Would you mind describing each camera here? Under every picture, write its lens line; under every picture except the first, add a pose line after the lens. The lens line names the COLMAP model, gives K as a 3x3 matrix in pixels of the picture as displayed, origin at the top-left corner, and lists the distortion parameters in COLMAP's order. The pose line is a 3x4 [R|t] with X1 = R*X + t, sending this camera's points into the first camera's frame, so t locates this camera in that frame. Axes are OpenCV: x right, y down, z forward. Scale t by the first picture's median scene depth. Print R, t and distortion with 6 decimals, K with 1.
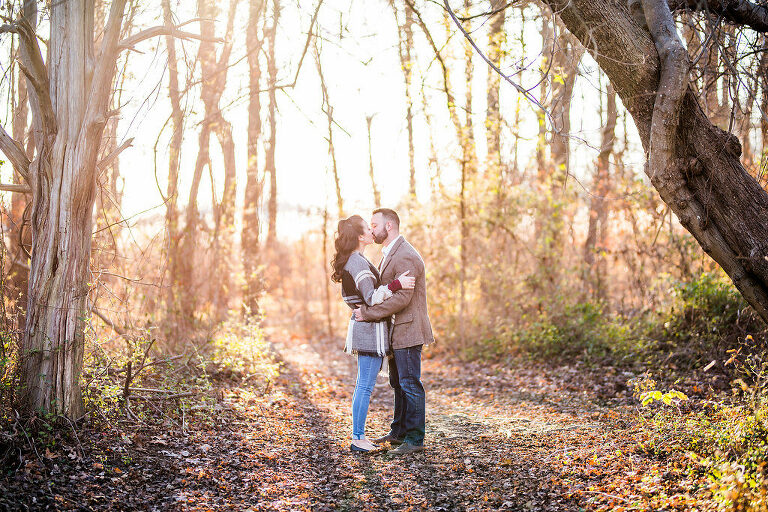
lens RADIAL K [[1668.3, 0, 380.6], [0, 1668.3, 259.0], [0, 0, 1]] dist [-0.027403, 0.000000]
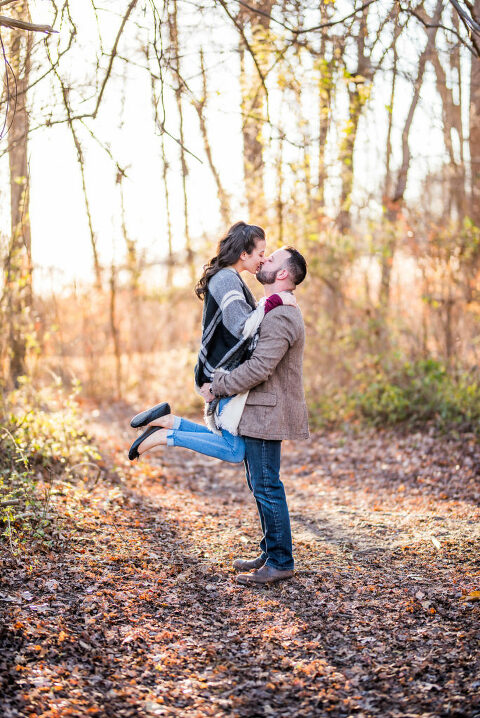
lens RADIAL K [[1677.6, 0, 245.2], [0, 1677.6, 359.8], [0, 0, 1]] dist [-0.050232, 0.000000]
pose [[0.997817, -0.022565, 0.062065, -0.057510], [0.020793, 0.999362, 0.029048, -0.003064], [-0.062681, -0.027694, 0.997649, 0.243676]]
